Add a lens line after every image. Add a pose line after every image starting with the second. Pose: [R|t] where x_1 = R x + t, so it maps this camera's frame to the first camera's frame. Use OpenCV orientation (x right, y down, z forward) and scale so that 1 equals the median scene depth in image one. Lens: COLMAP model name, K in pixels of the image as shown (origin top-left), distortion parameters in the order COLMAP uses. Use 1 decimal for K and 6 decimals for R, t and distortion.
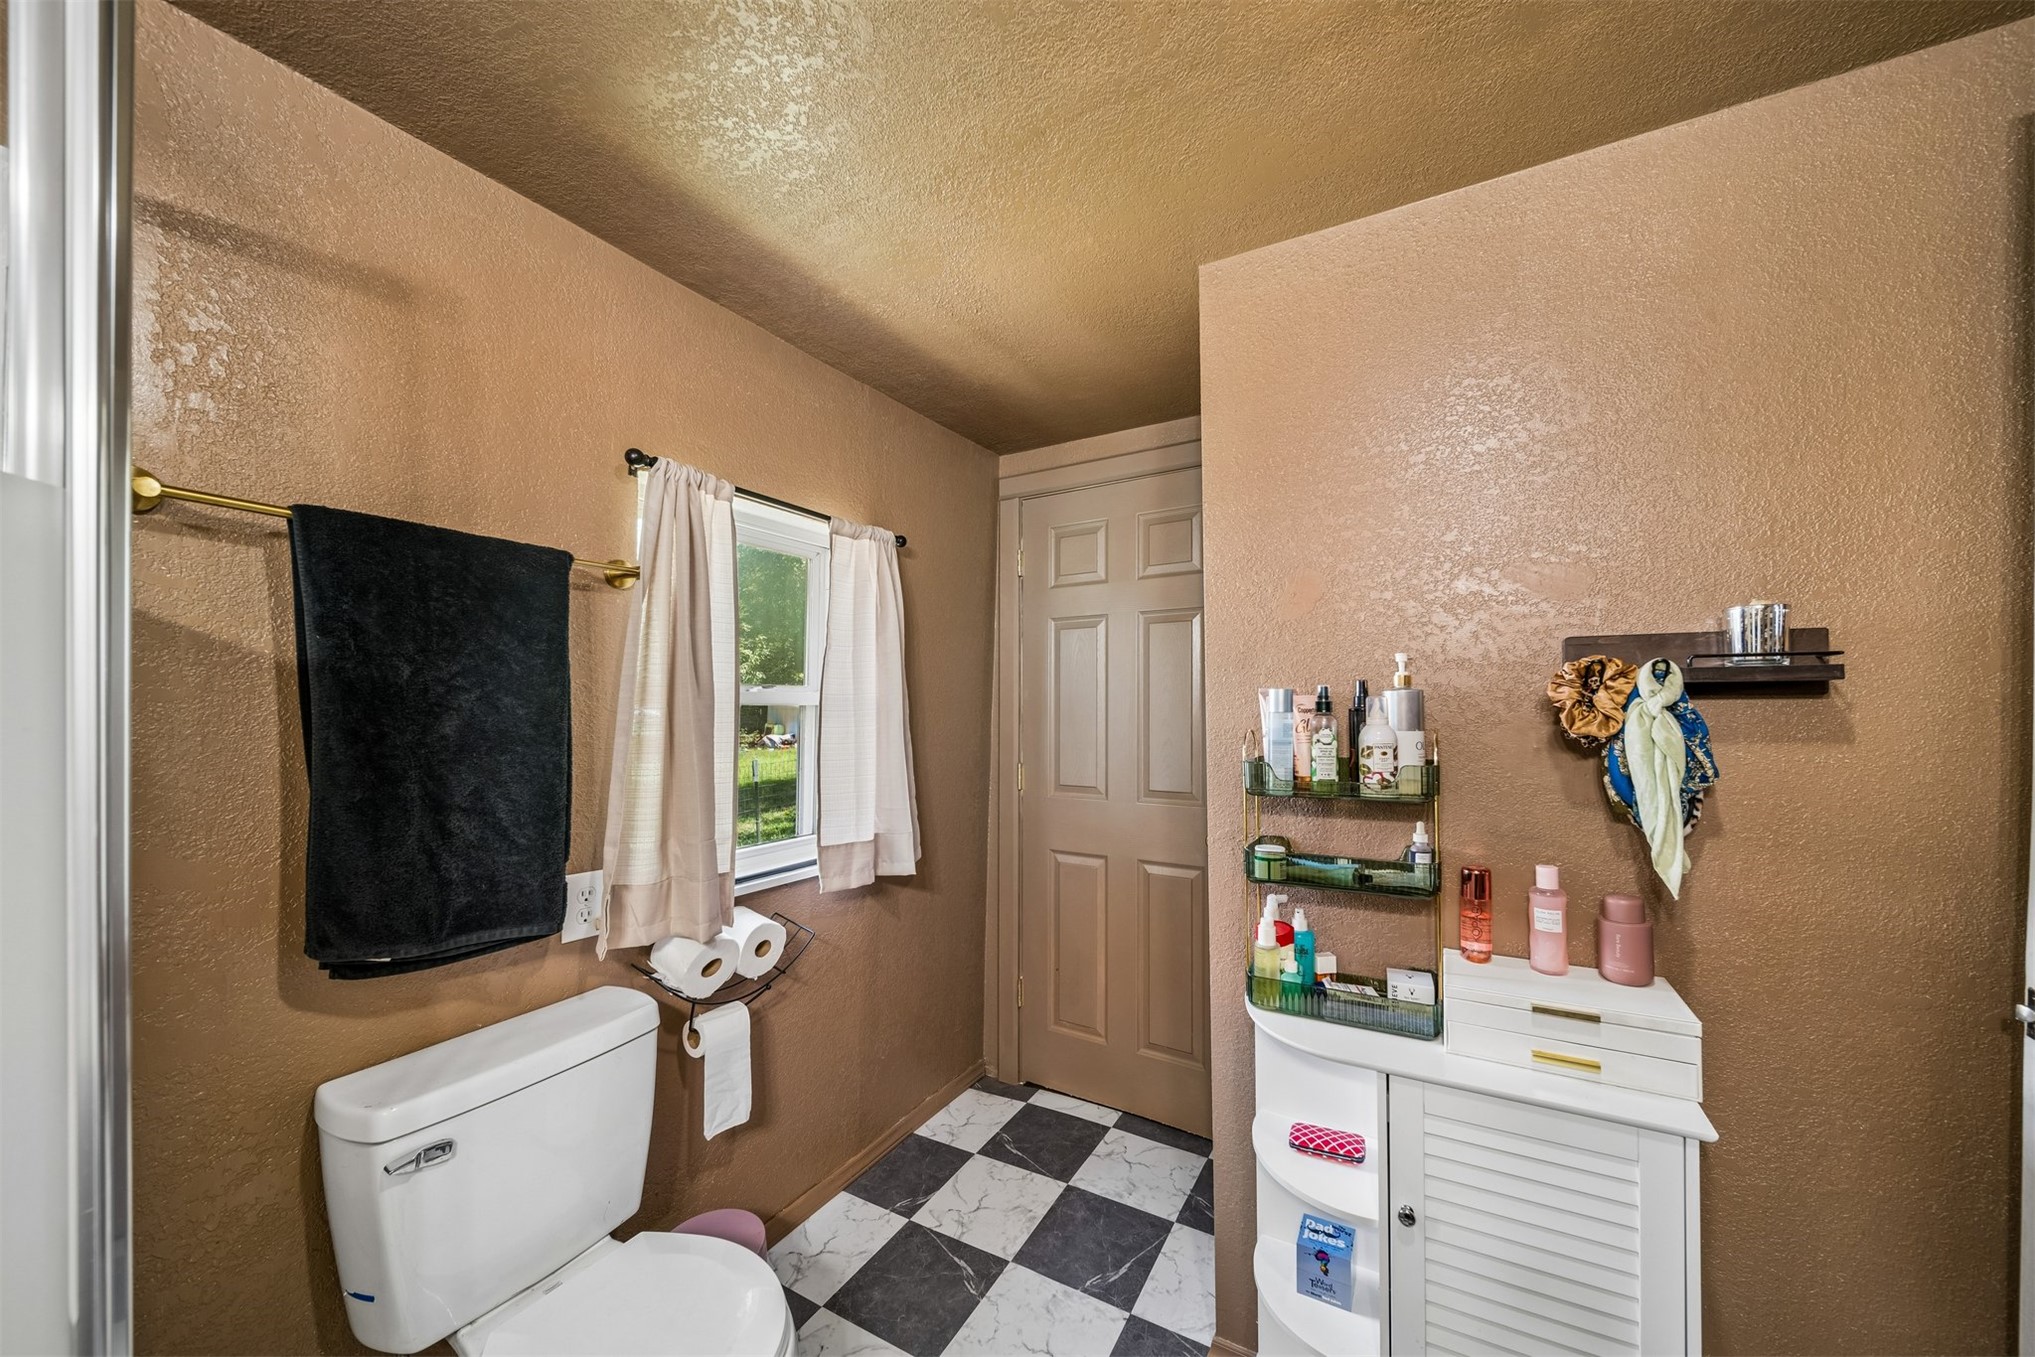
lens RADIAL K [[727.8, 0, 1031.8], [0, 727.8, 709.0], [0, 0, 1]] dist [0.001264, -0.000156]
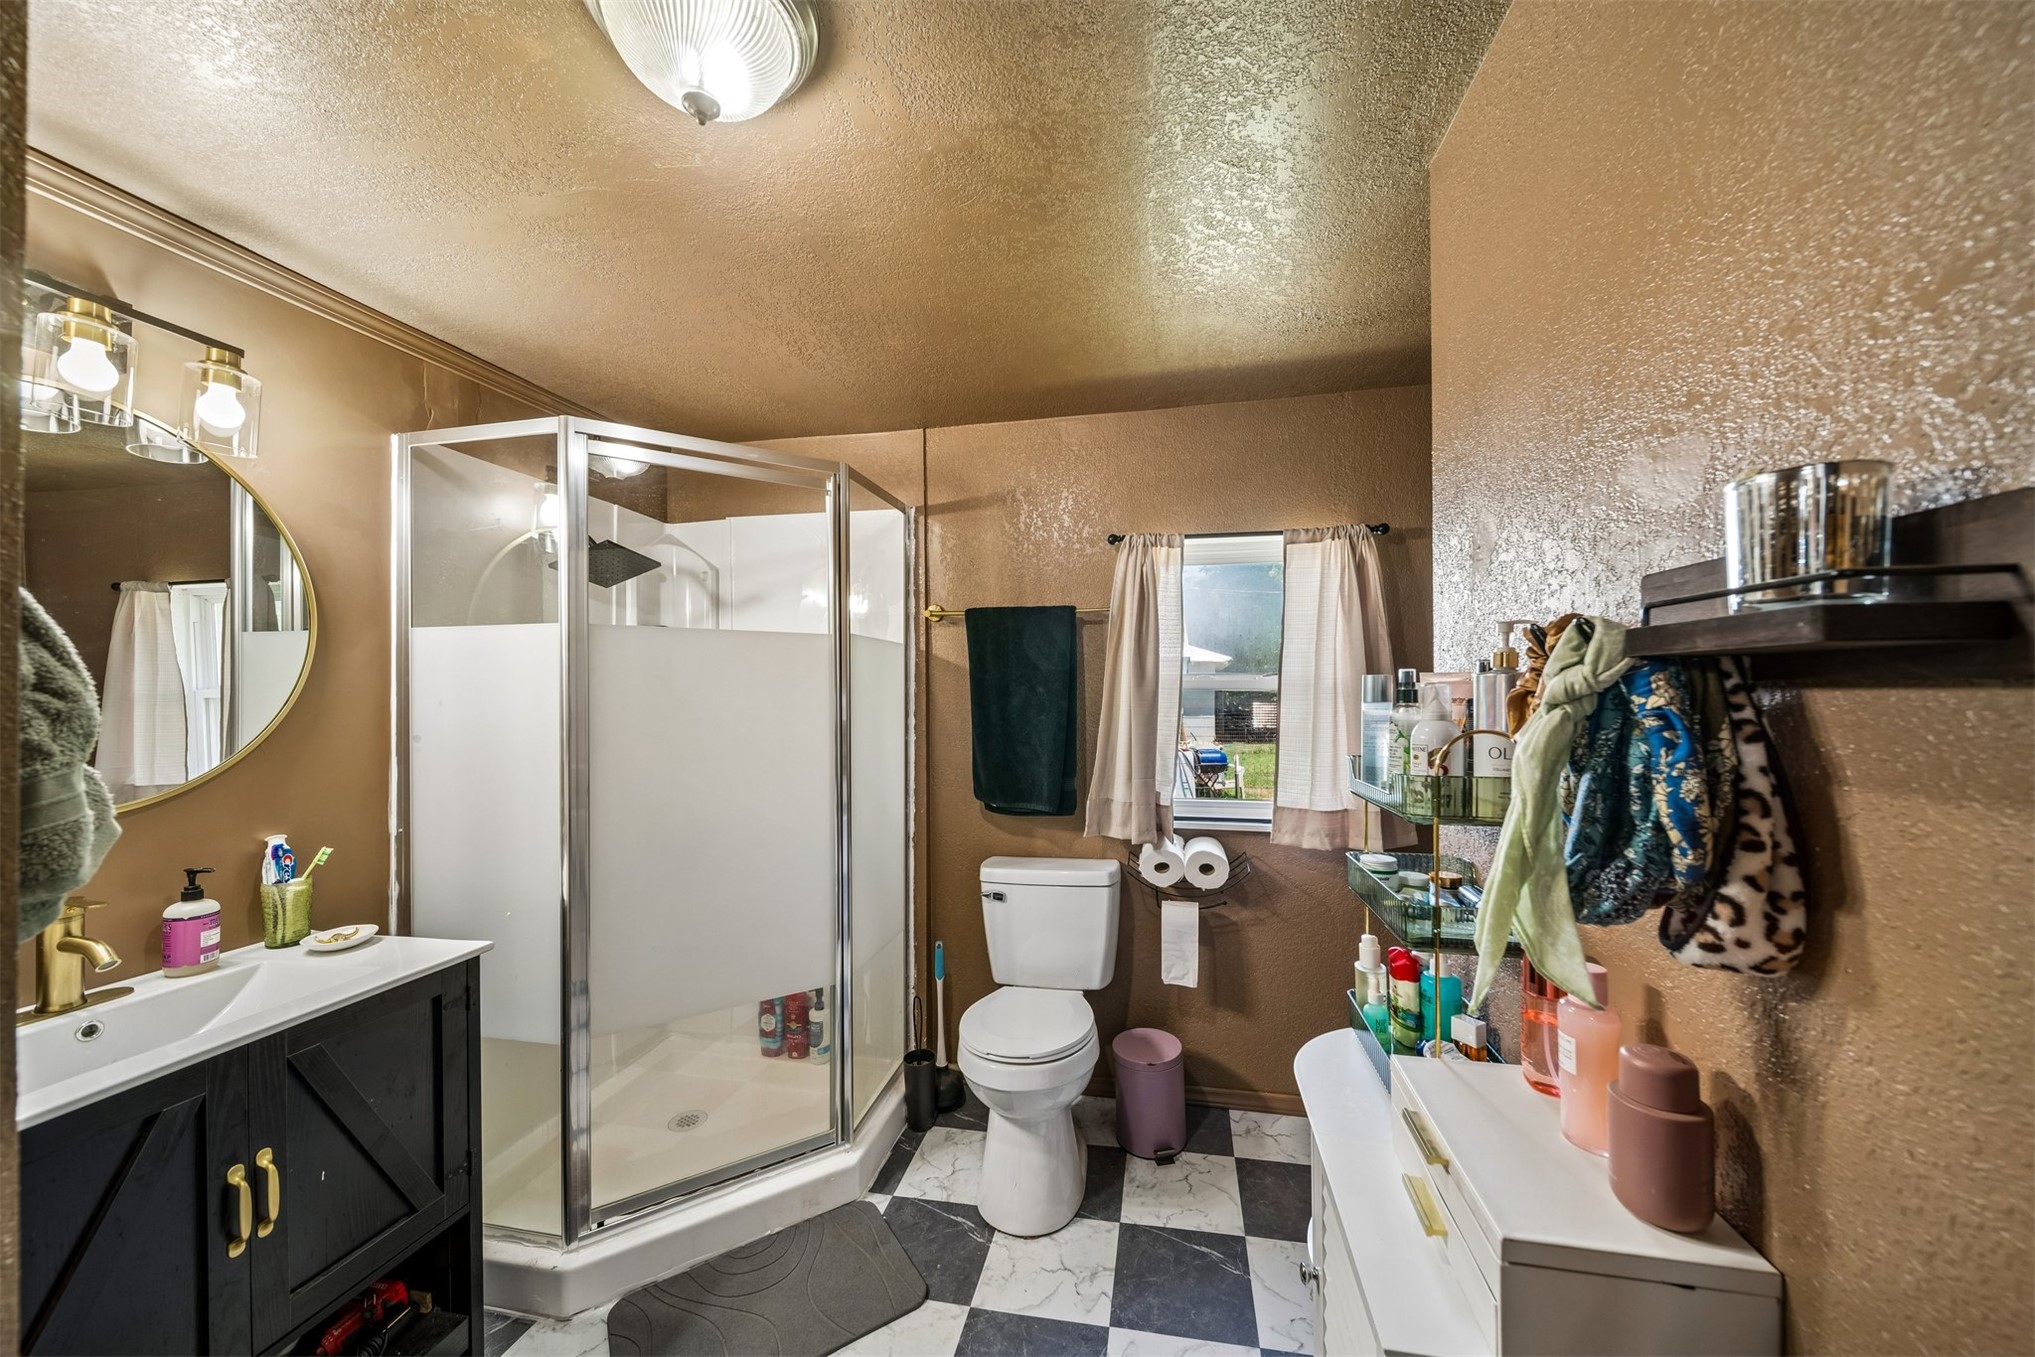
lens RADIAL K [[731.6, 0, 1021.8], [0, 731.6, 689.8], [0, 0, 1]] dist [0.000649, 0.000218]
pose [[0.305853, 0.000659, -0.952079, 0.943045], [0.001246, 0.999999, 0.001092, -0.007395], [0.952078, -0.001520, 0.305852, 0.293341]]
